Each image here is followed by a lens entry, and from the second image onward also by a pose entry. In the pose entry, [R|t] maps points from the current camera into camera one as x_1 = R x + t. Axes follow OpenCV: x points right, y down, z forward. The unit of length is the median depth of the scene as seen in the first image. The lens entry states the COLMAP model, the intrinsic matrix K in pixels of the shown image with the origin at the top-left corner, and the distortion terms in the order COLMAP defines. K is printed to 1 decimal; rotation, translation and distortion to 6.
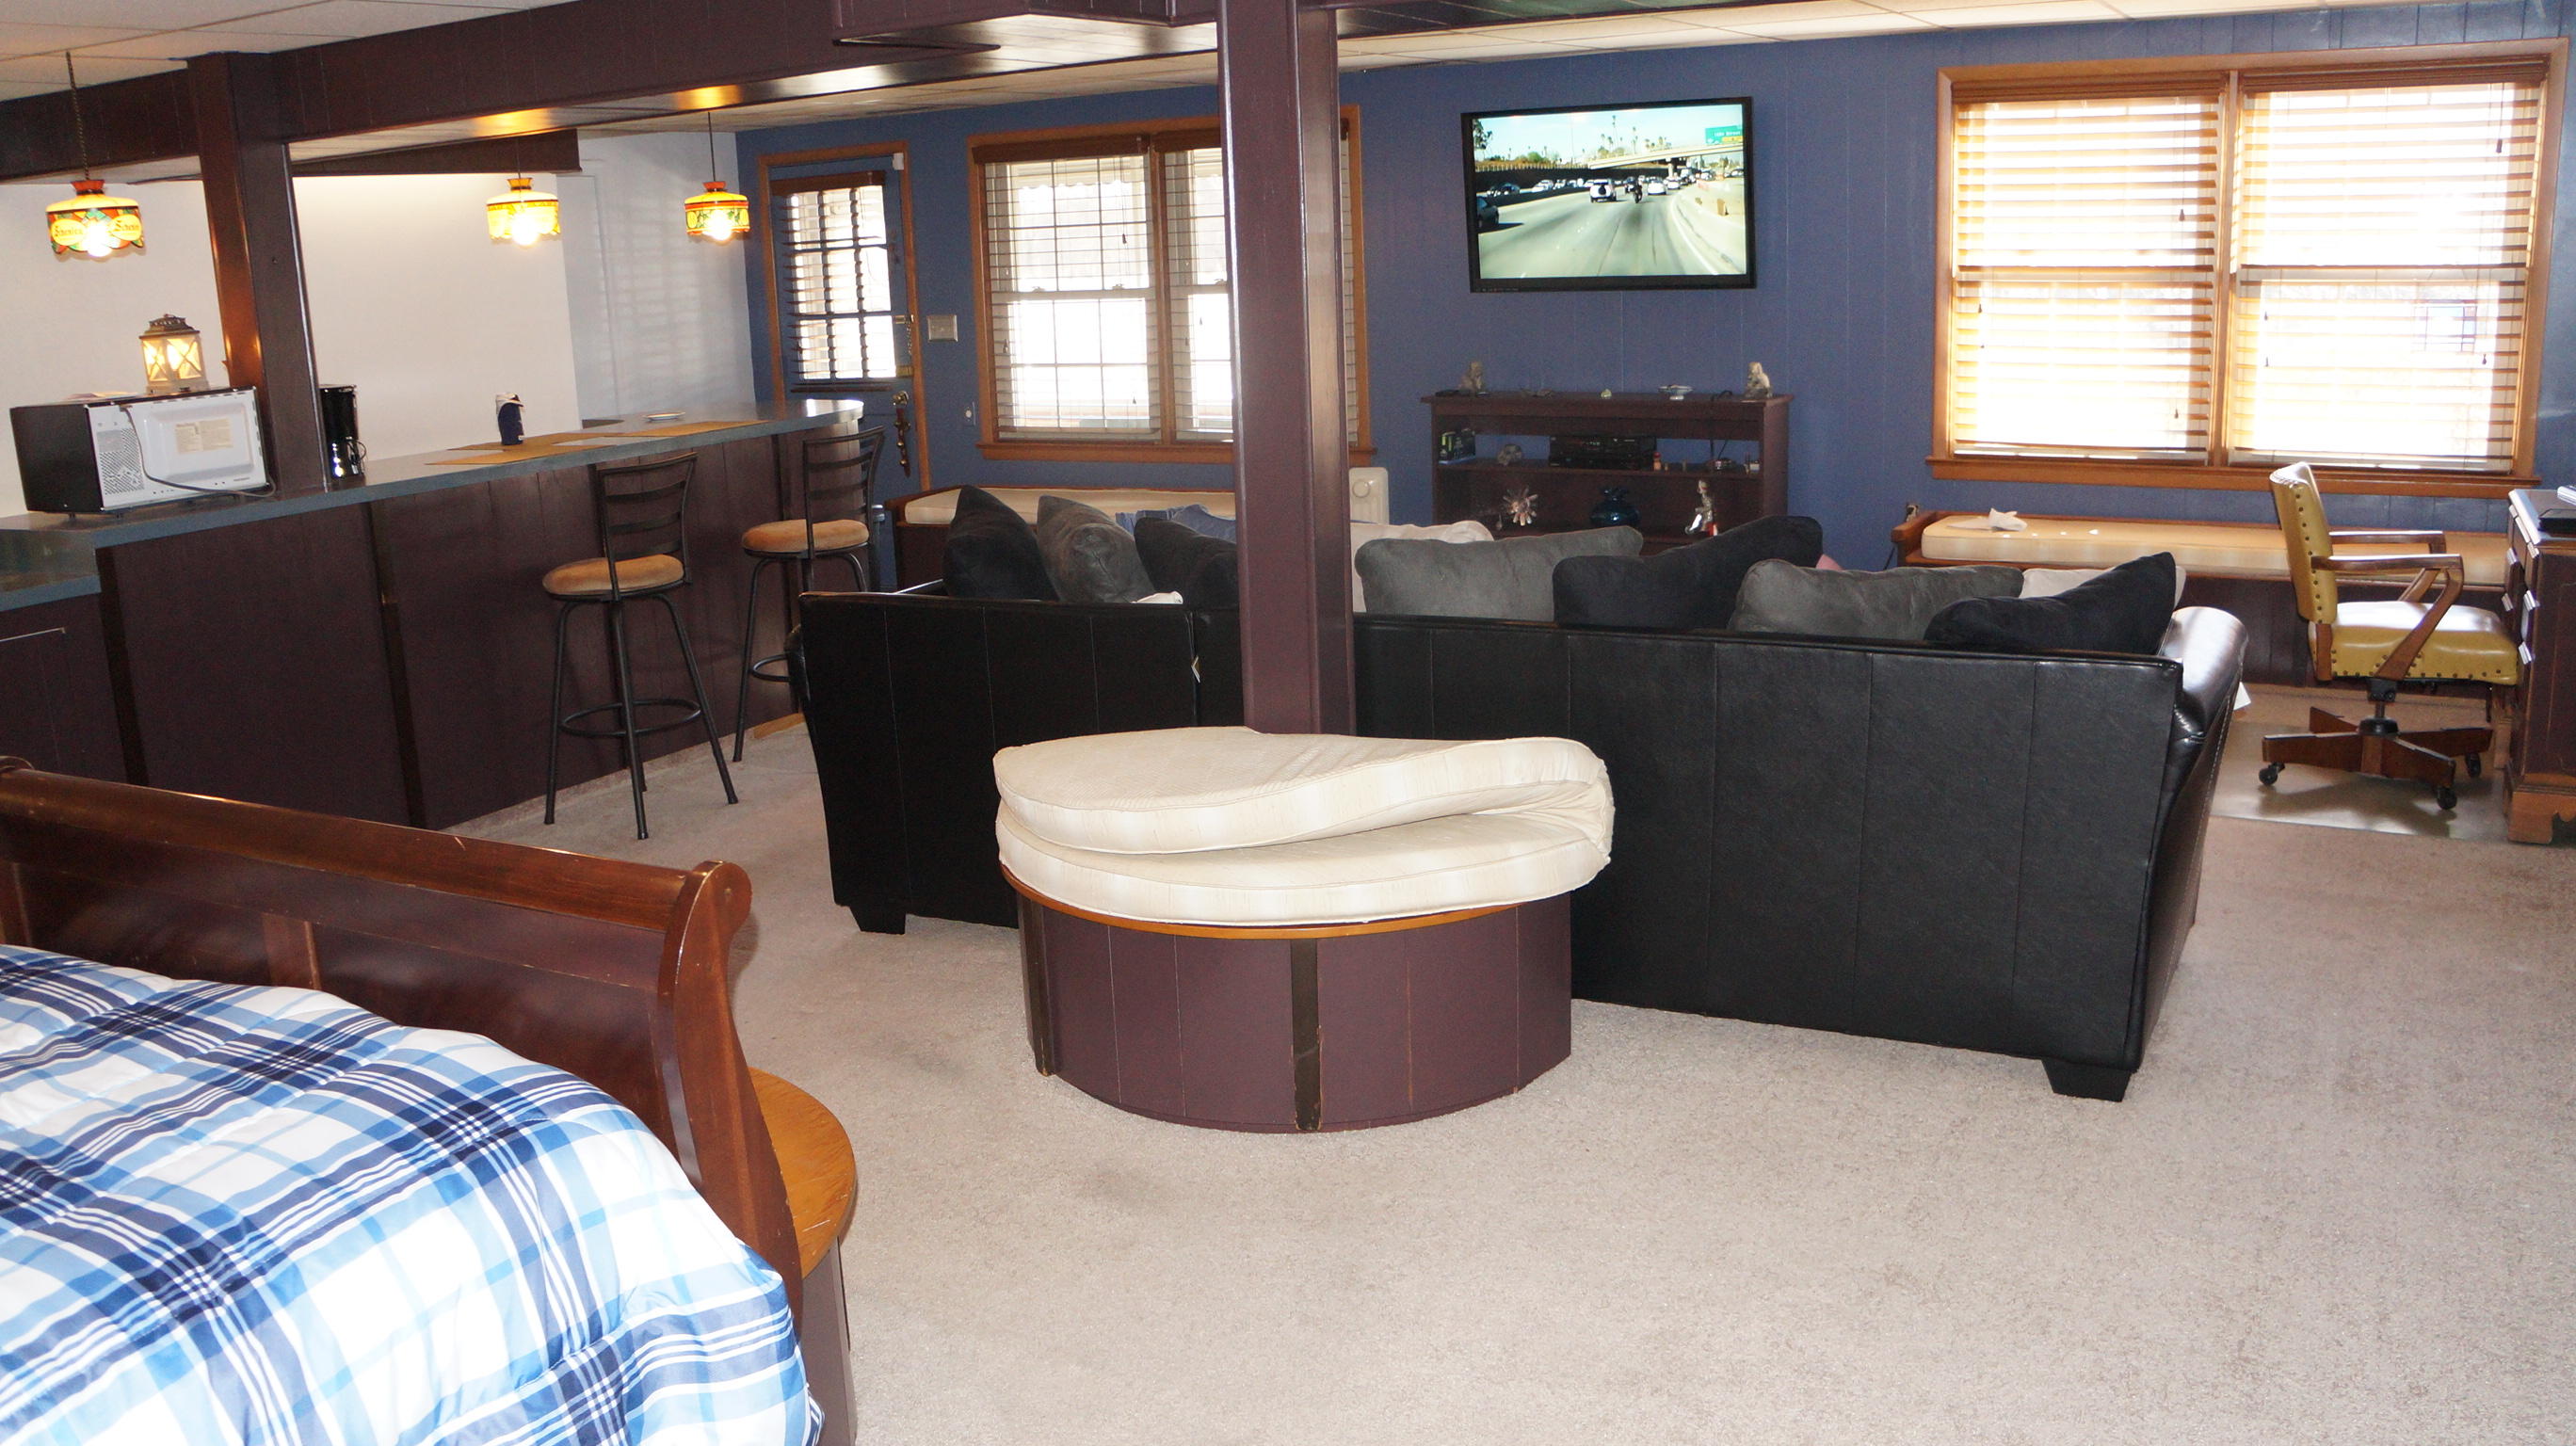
lens RADIAL K [[2062.8, 0, 1278.1], [0, 2062.8, 739.2], [0, 0, 1]] dist [-0.180093, 0.110663]
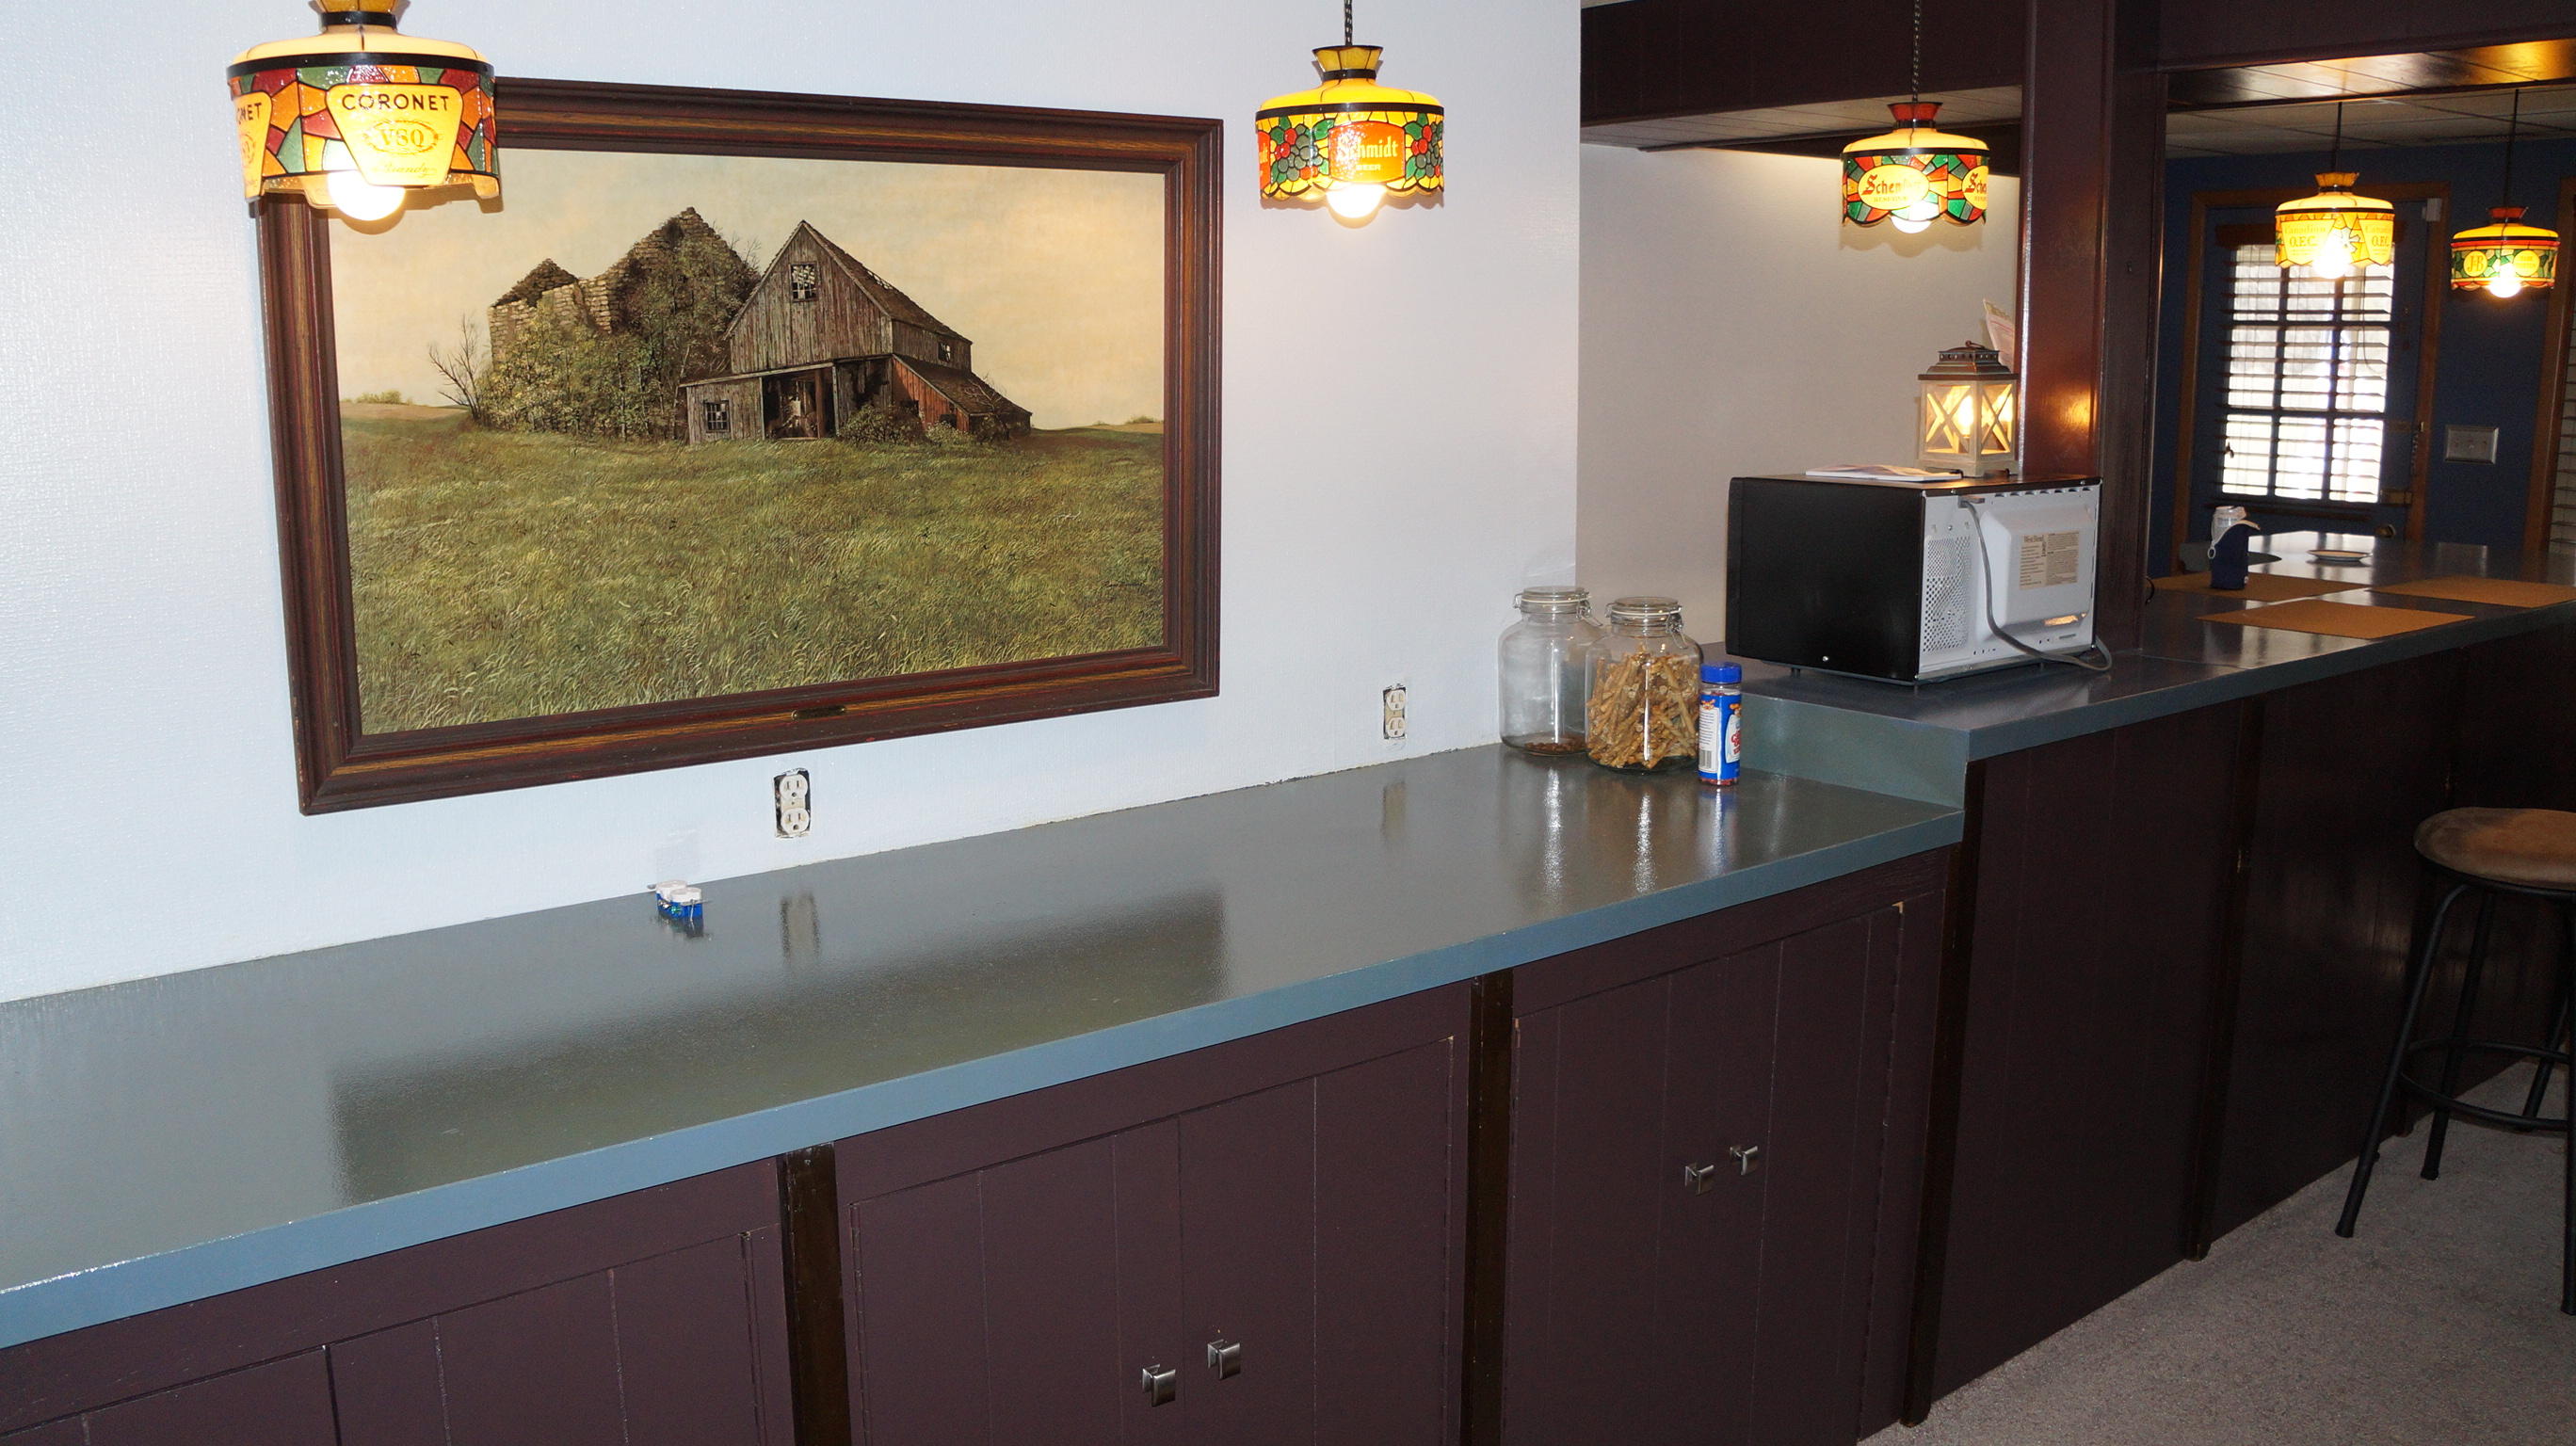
lens RADIAL K [[2062.8, 0, 1272.0], [0, 2062.8, 717.2], [0, 0, 1]] dist [-0.180093, 0.110663]
pose [[0.915376, 0.112788, -0.386479, -0.349034], [-0.130123, 0.991318, -0.018895, -0.045888], [0.380992, 0.067586, 0.922105, 0.255562]]
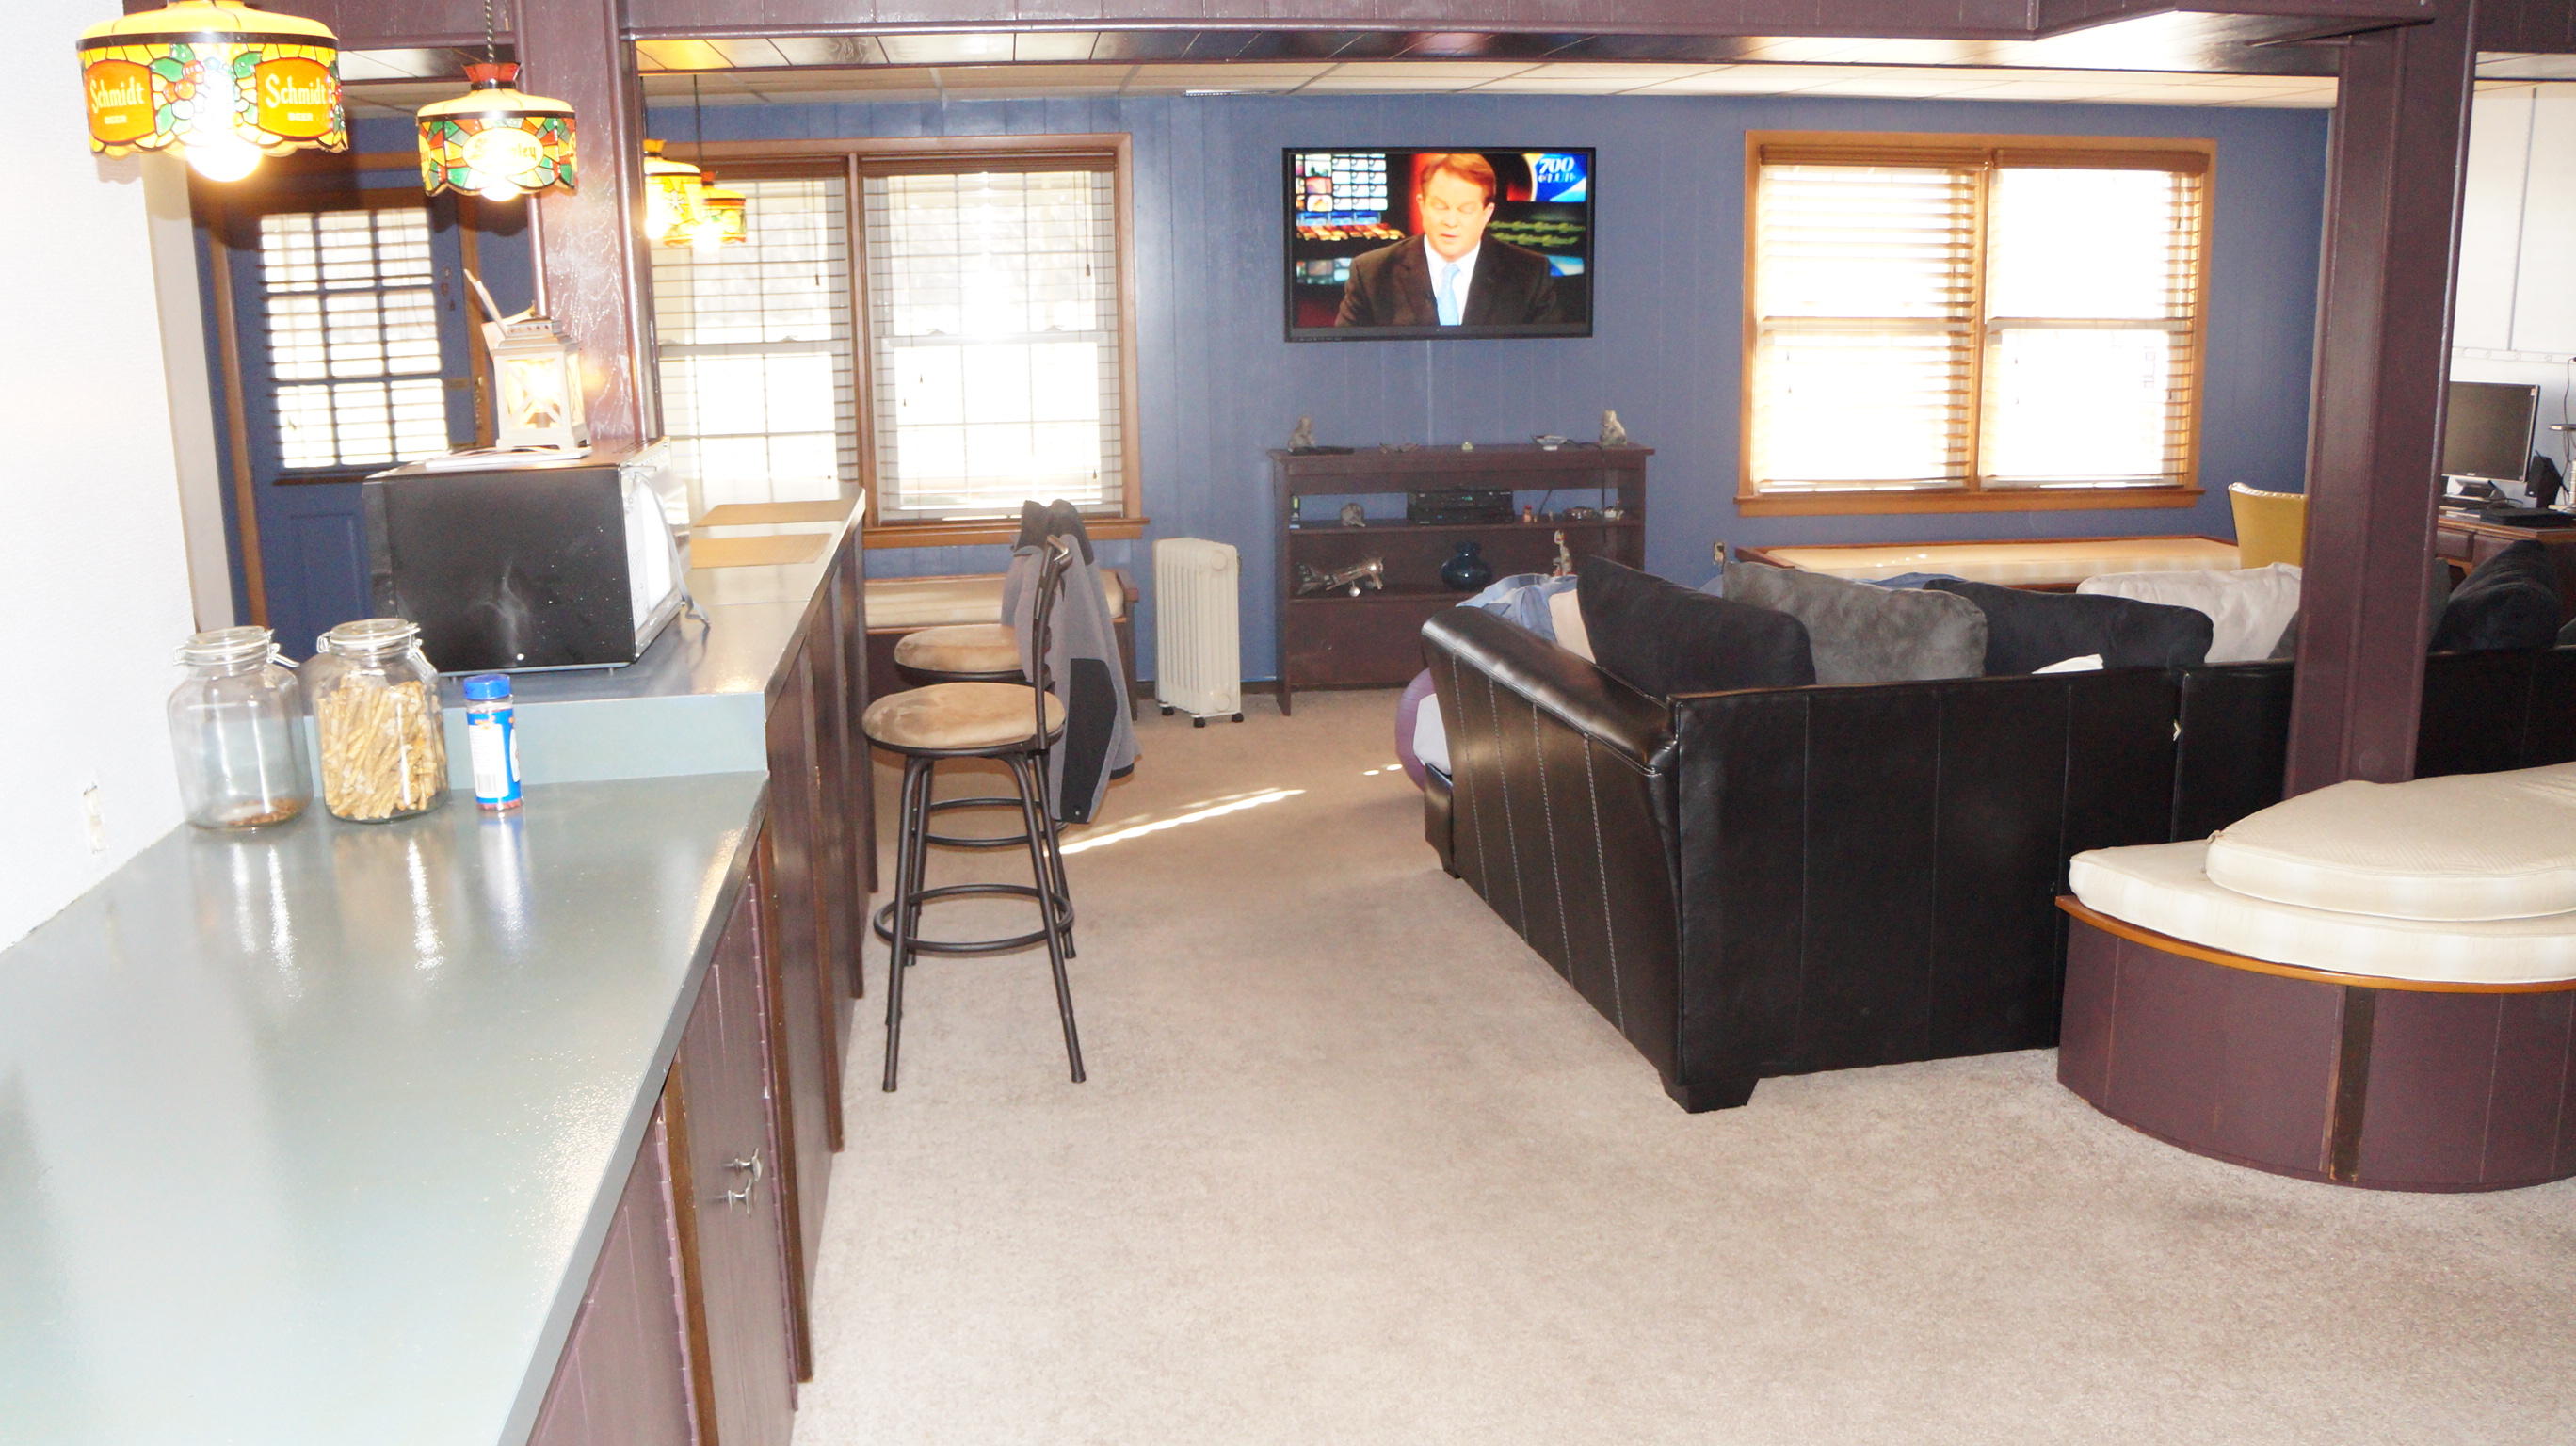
lens RADIAL K [[2062.8, 0, 1277.5], [0, 2062.8, 732.0], [0, 0, 1]] dist [-0.180093, 0.110663]
pose [[0.804288, -0.102060, 0.585410, -0.499084], [0.125741, 0.992063, 0.000200, -0.047609], [-0.580784, 0.073449, 0.810737, 0.281344]]
